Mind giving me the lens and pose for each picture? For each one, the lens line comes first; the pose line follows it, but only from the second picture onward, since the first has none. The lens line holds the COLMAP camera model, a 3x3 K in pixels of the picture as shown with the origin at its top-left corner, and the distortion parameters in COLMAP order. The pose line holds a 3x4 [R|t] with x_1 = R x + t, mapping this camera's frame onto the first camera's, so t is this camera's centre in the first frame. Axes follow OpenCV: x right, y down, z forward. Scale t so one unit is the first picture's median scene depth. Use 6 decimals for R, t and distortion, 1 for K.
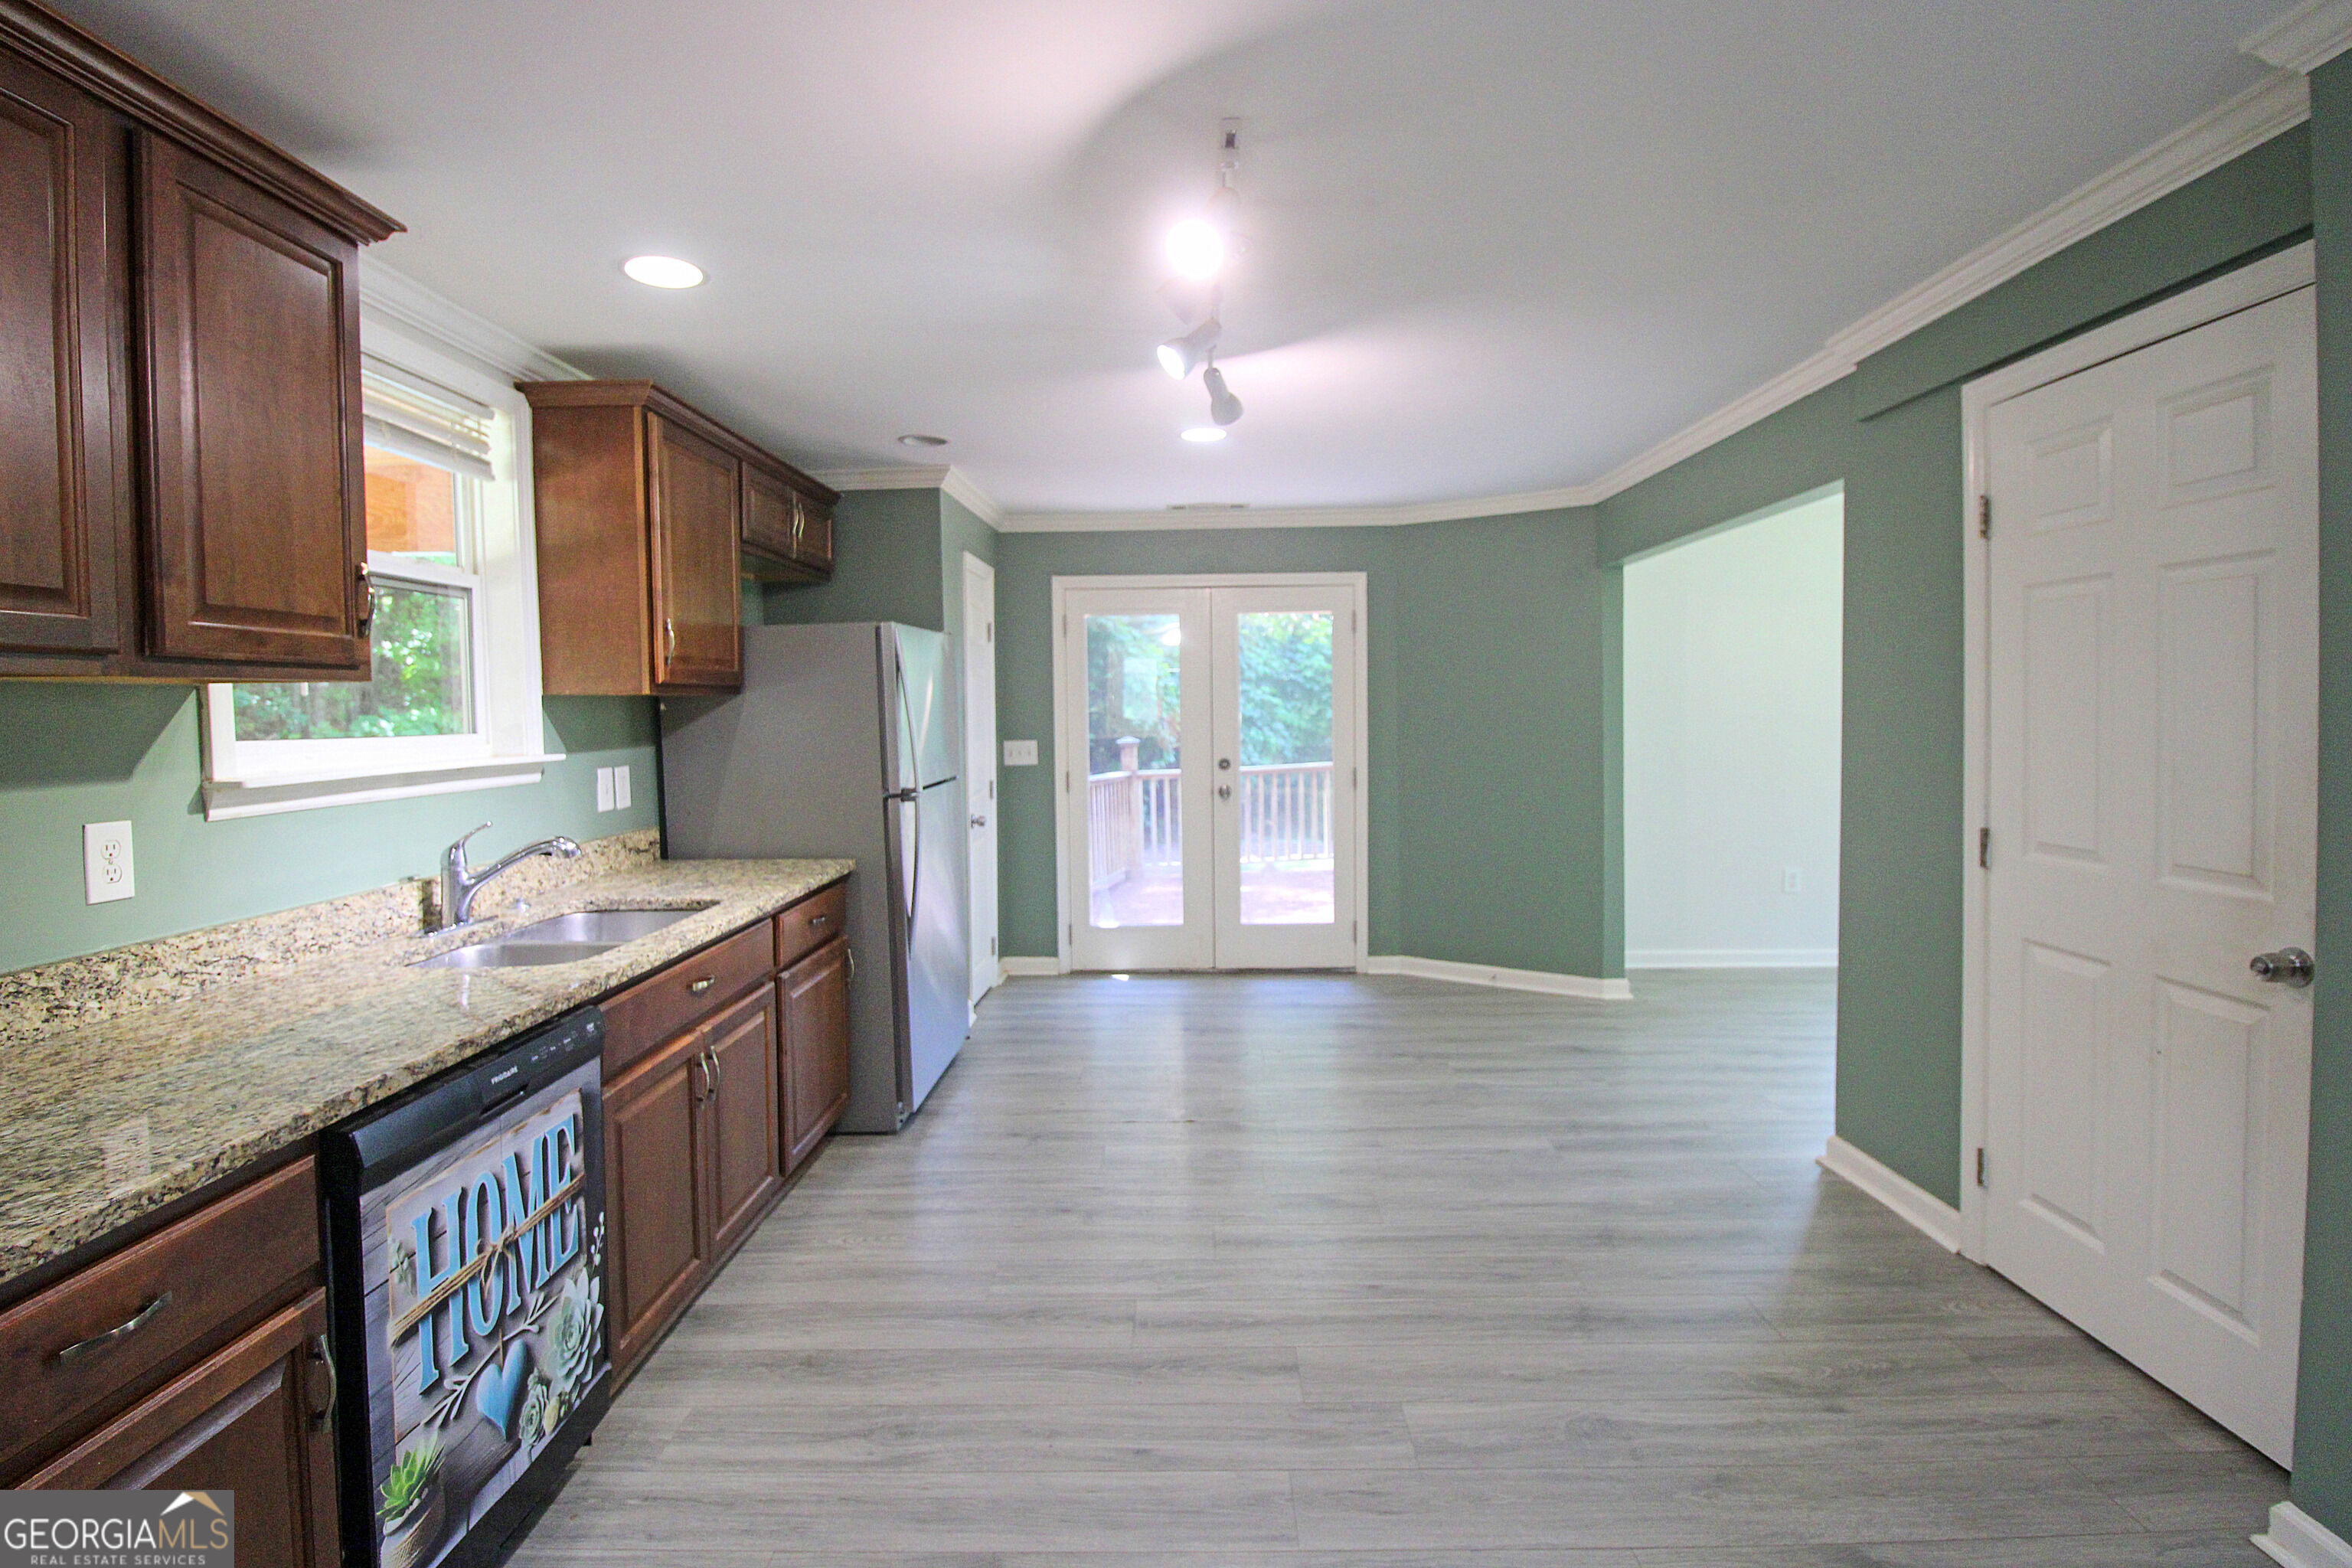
lens RADIAL K [[1121.0, 0, 1186.6], [0, 1121.0, 756.8], [0, 0, 1]] dist [-0.005664, -0.012106]
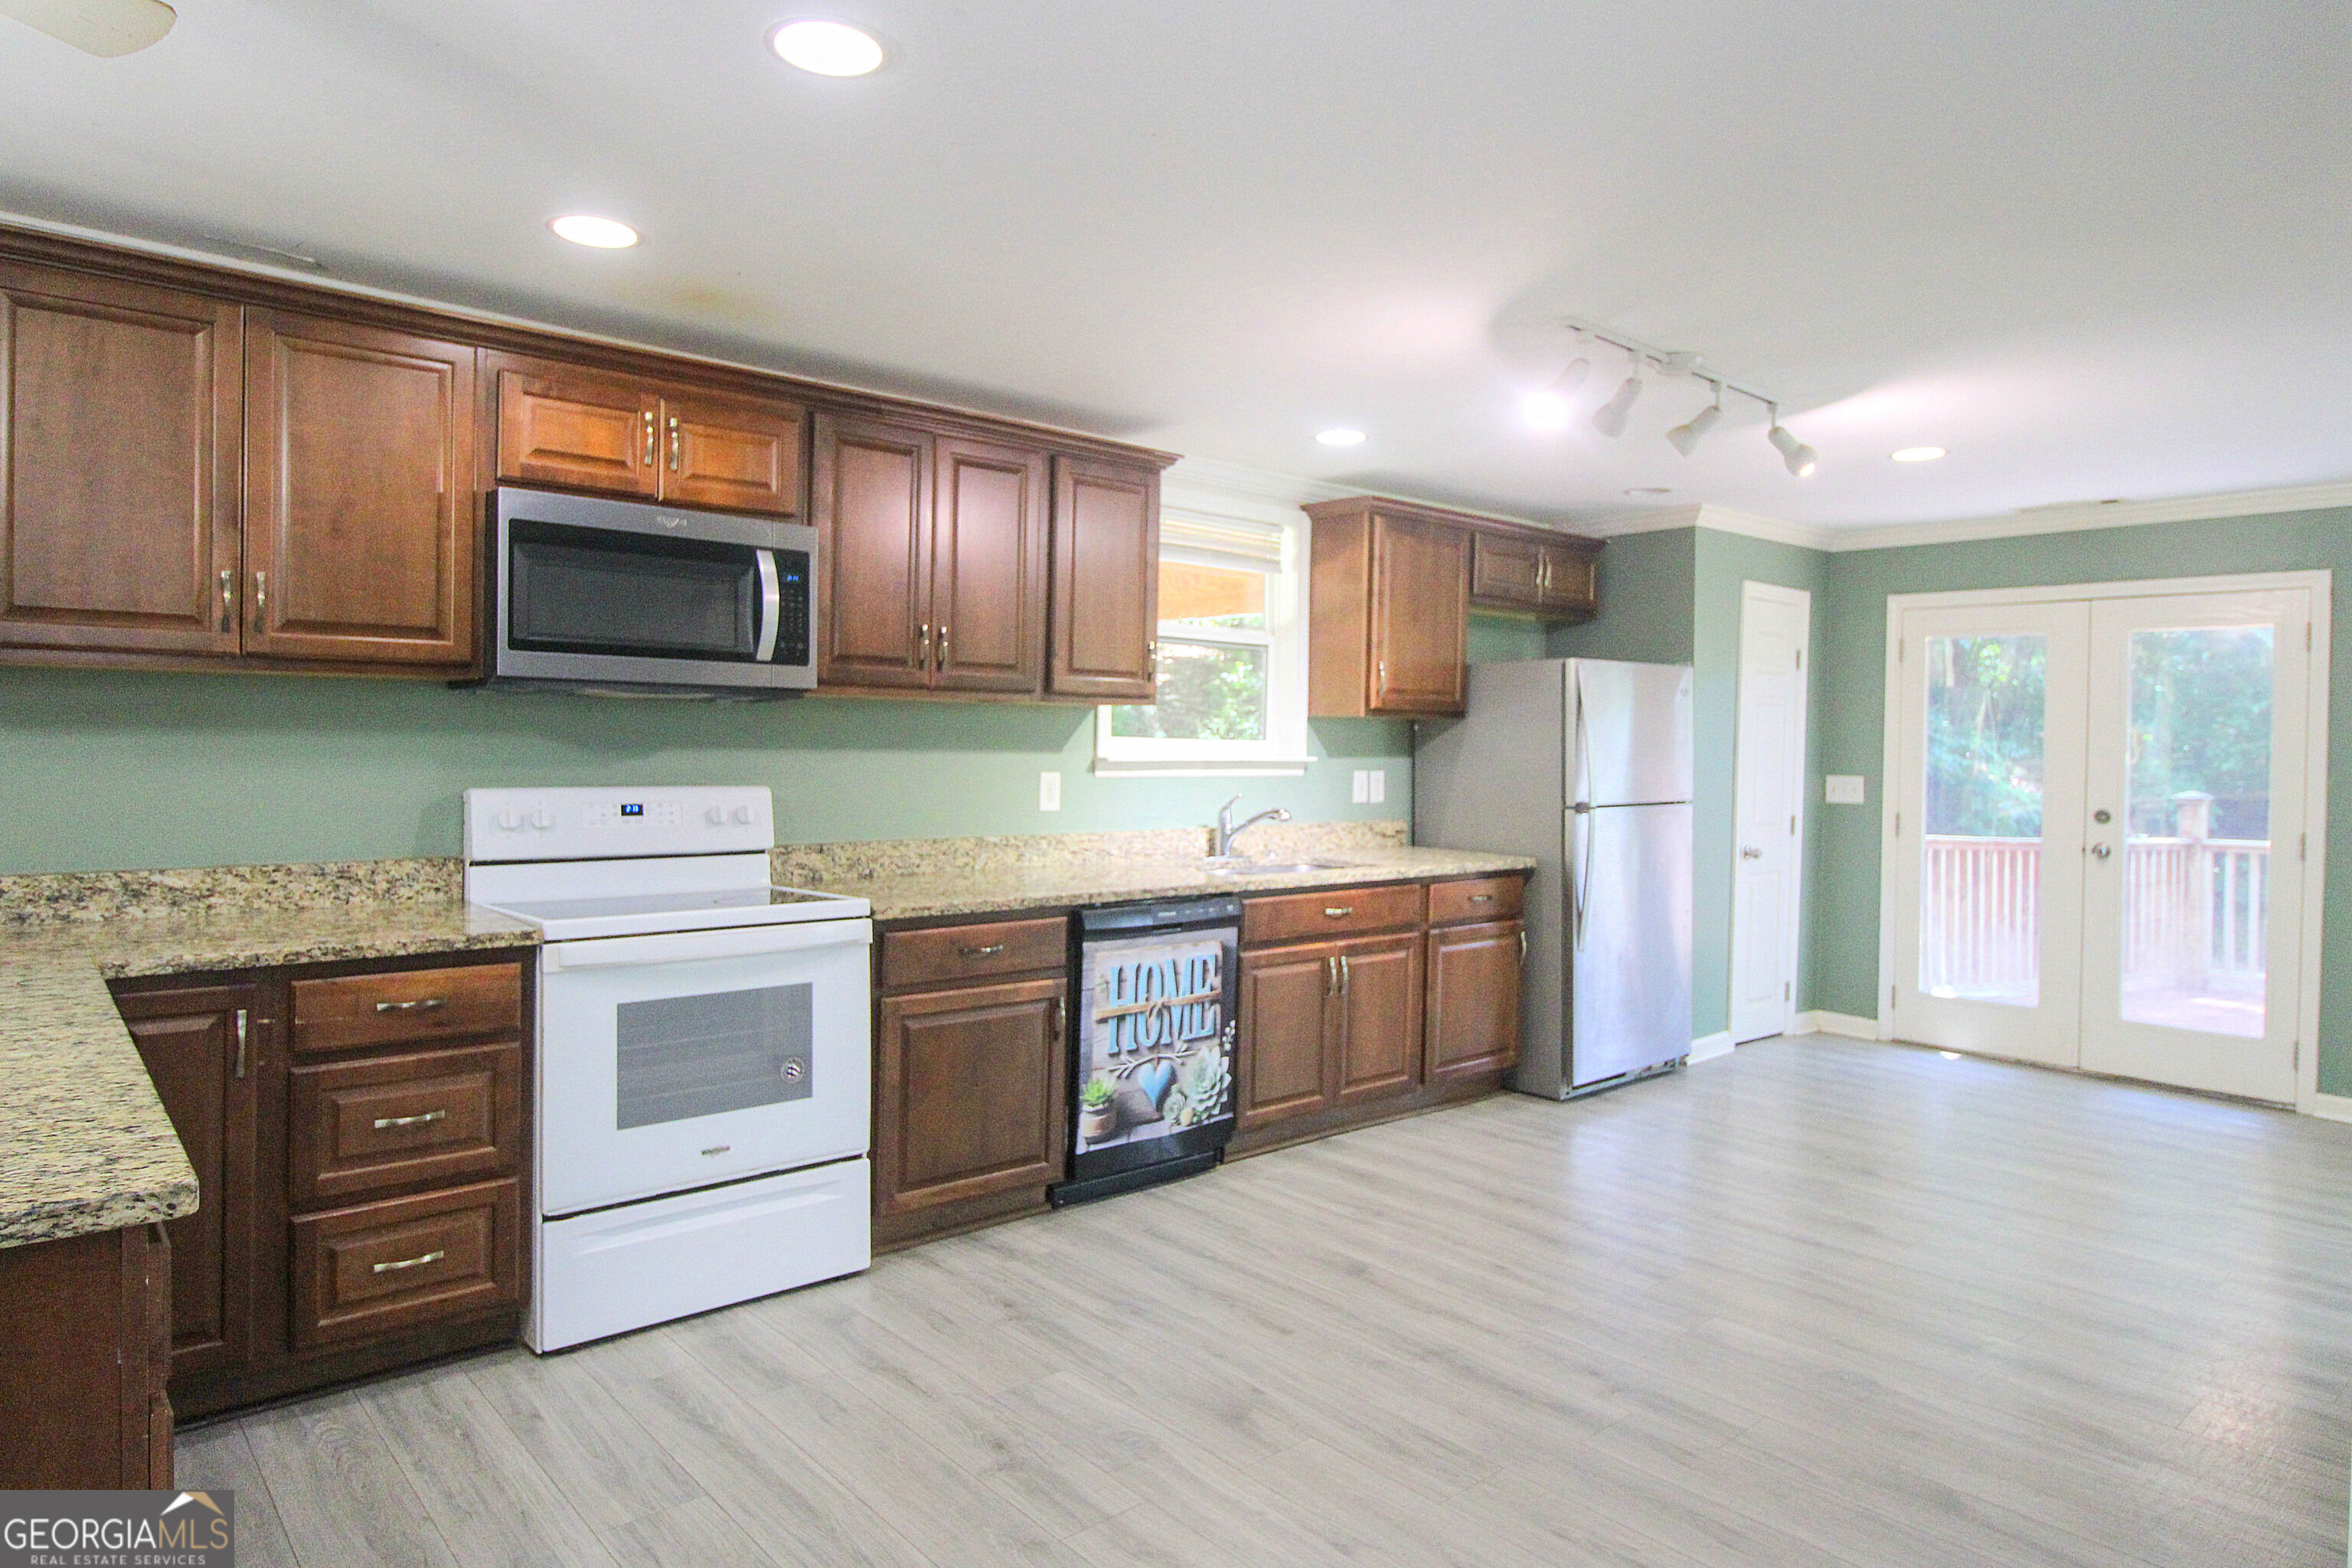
lens RADIAL K [[1395.0, 0, 1175.5], [0, 1395.0, 756.6], [0, 0, 1]] dist [0.001444, -0.003184]
pose [[0.663322, 0.034565, -0.747535, 0.717984], [-0.059694, 0.998193, -0.006814, 0.021415], [0.745949, 0.049143, 0.664187, -0.355567]]
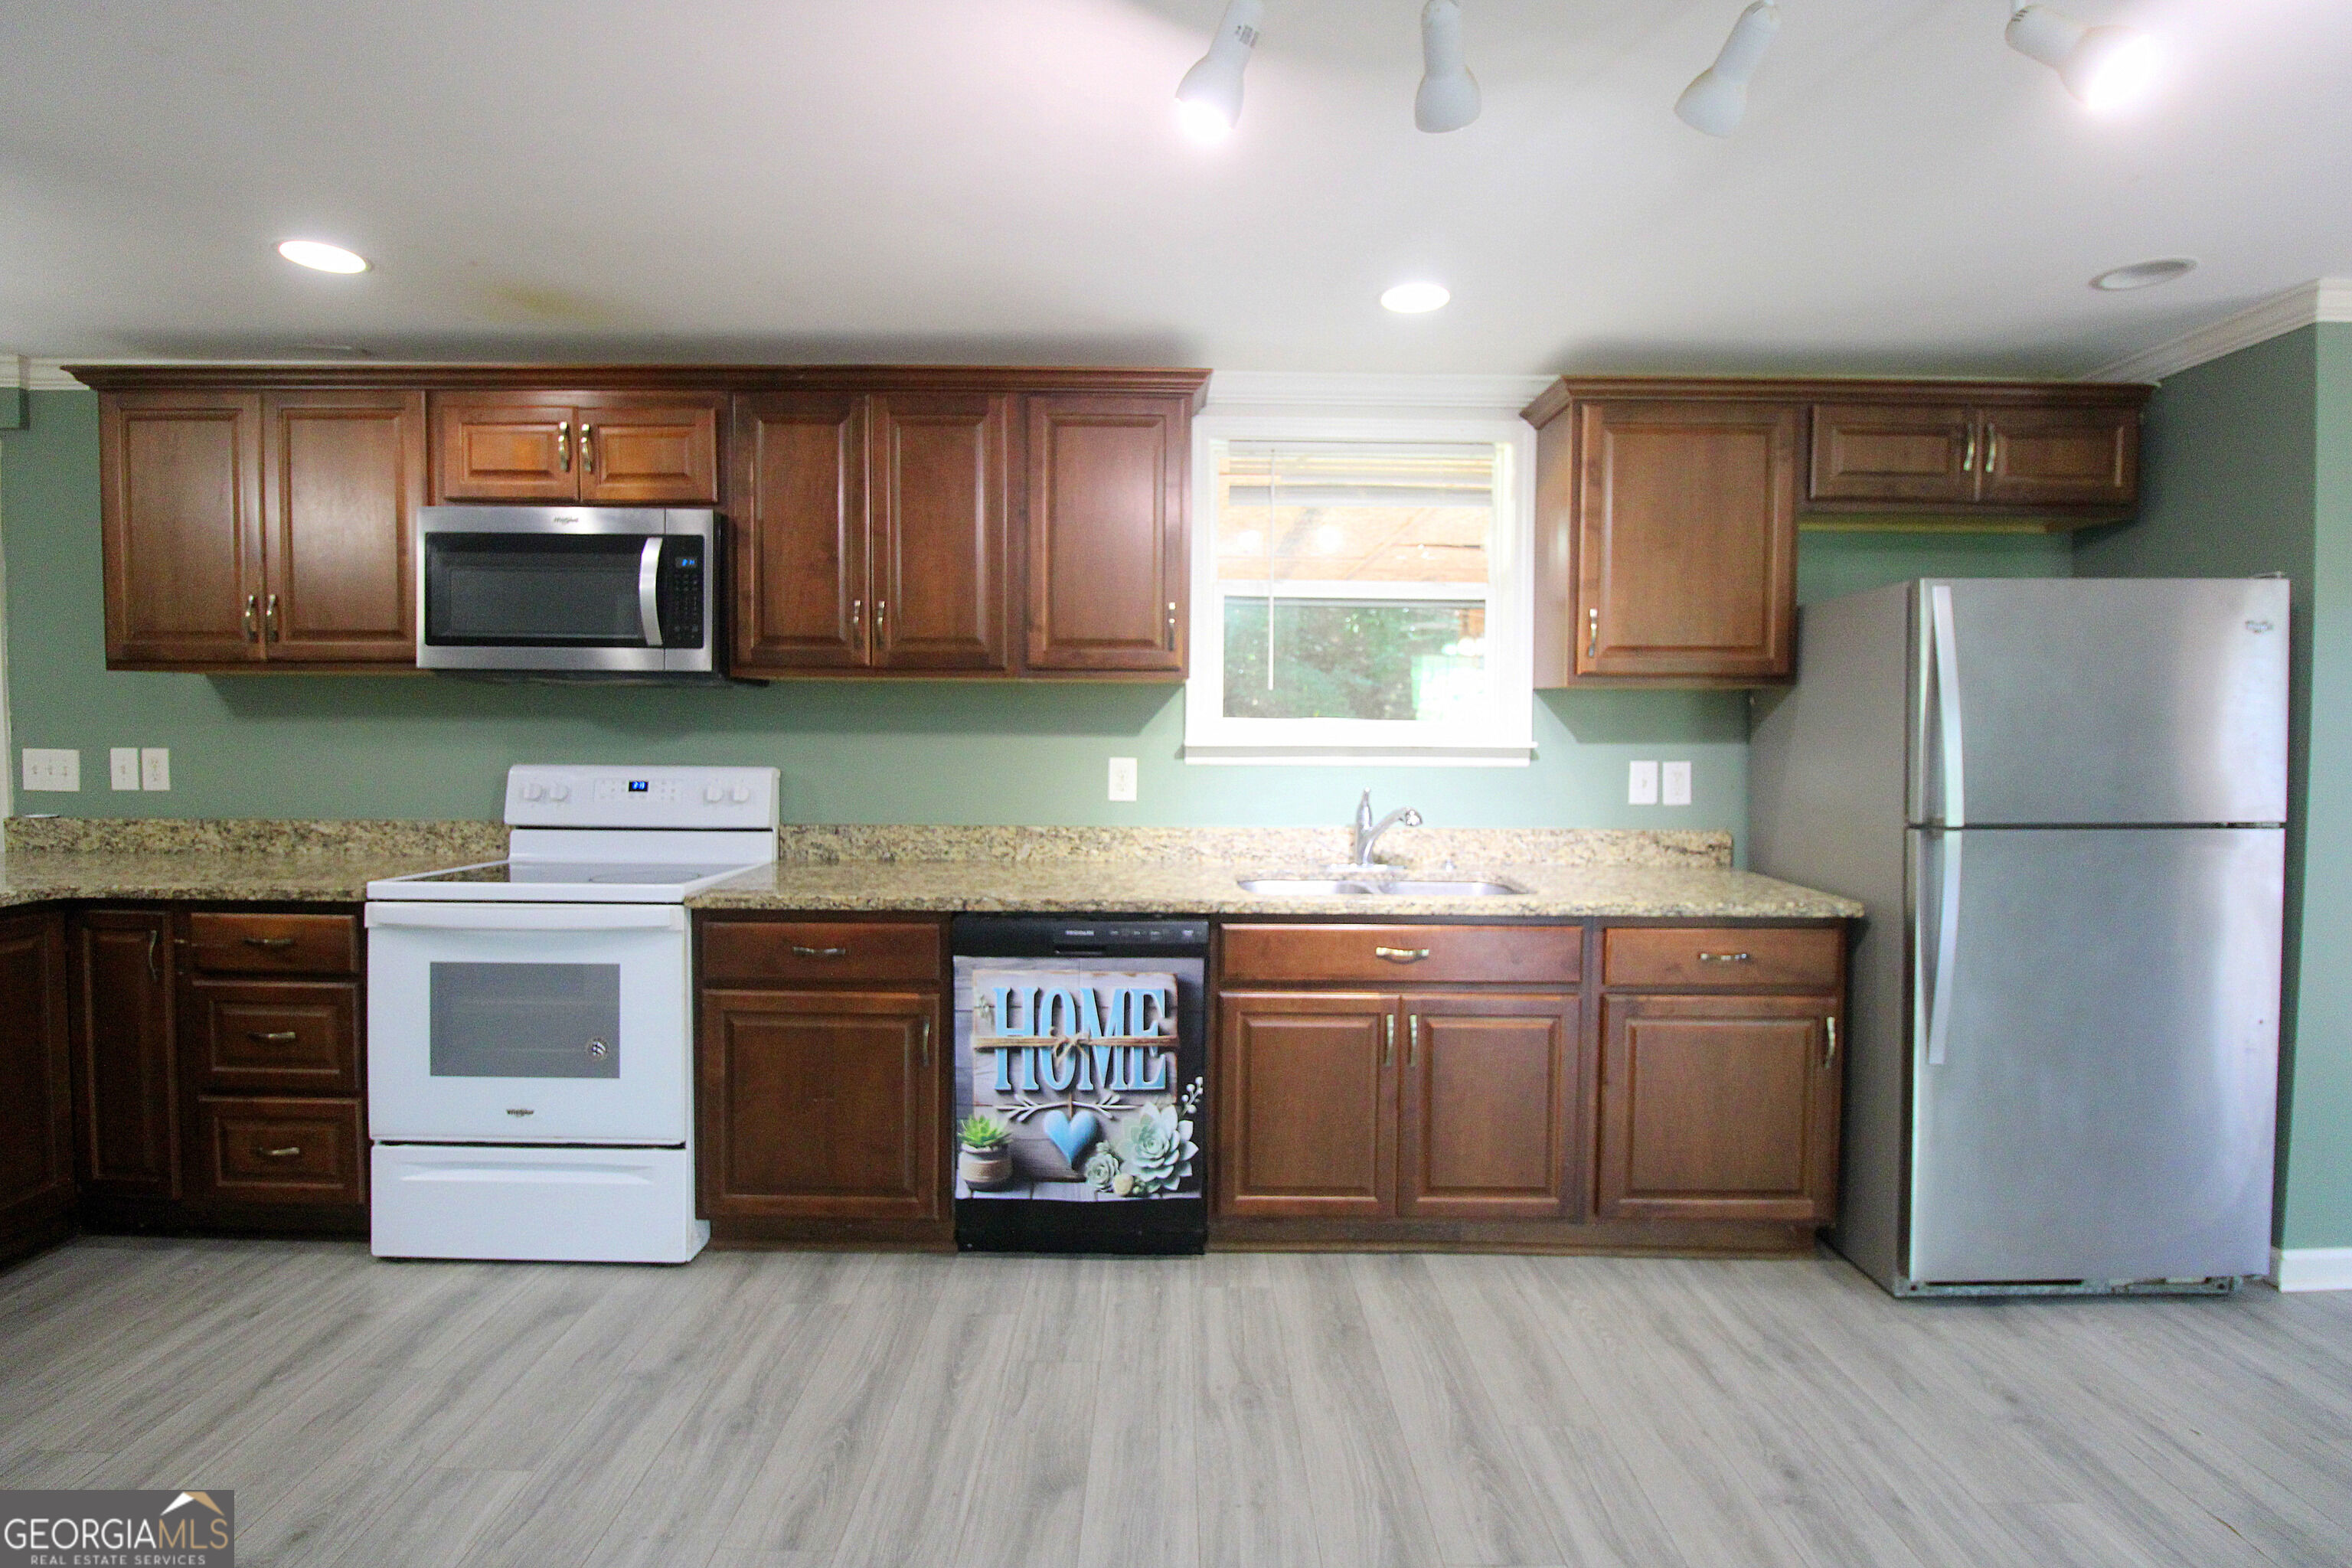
lens RADIAL K [[1104.5, 0, 1179.6], [0, 1104.5, 763.6], [0, 0, 1]] dist [-0.000478, -0.013103]
pose [[0.006442, 0.053408, -0.998552, 0.558635], [-0.052972, 0.997189, 0.052993, -0.022209], [0.998575, 0.052554, 0.009253, 0.691027]]
